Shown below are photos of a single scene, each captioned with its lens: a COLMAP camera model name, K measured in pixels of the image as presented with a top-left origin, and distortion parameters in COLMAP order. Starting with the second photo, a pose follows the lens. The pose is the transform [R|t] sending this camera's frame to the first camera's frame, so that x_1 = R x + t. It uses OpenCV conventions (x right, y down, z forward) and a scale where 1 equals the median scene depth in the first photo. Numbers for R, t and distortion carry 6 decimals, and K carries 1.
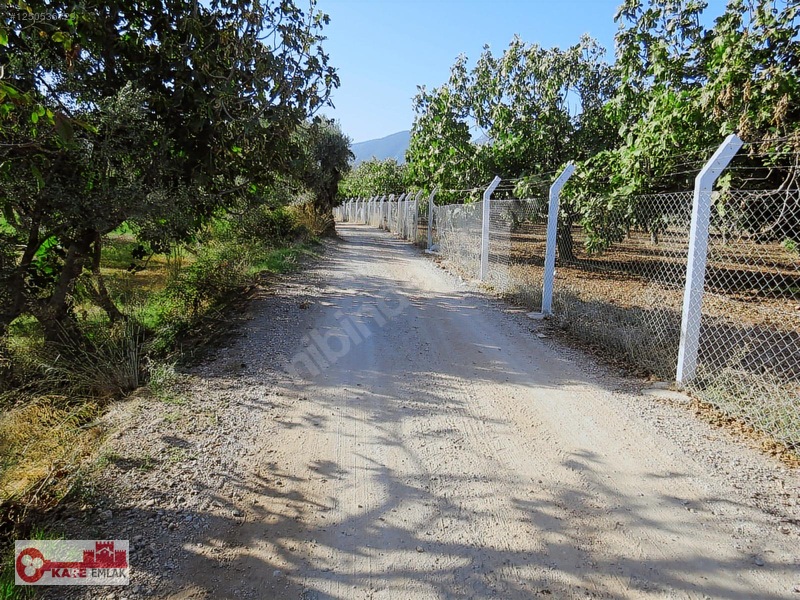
lens RADIAL K [[600.2, 0, 400.0], [0, 600.2, 300.0], [0, 0, 1]] dist [-0.002742, -0.003262]
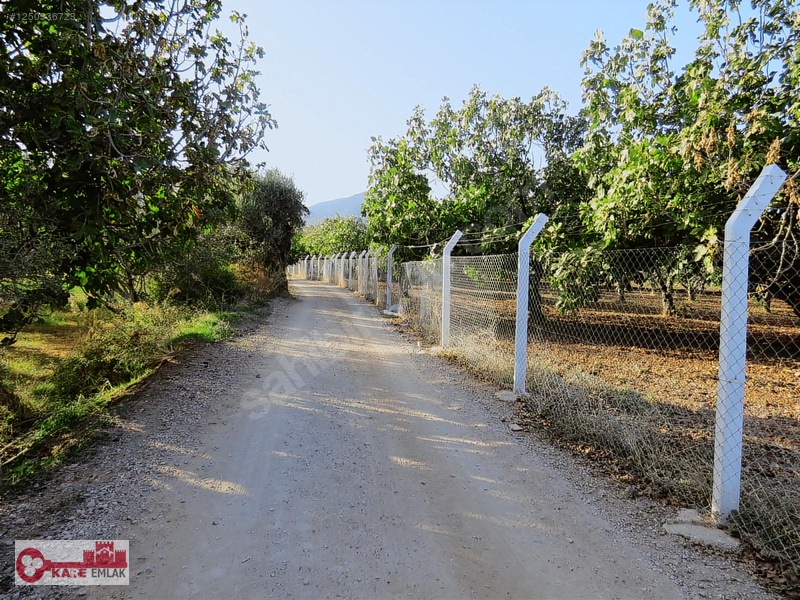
lens RADIAL K [[600.2, 0, 400.0], [0, 600.2, 300.0], [0, 0, 1]] dist [-0.002742, -0.003262]
pose [[0.998381, -0.006723, 0.056490, 0.021430], [0.012008, 0.995525, -0.093738, -0.017673], [-0.055607, 0.094264, 0.993993, 0.112486]]
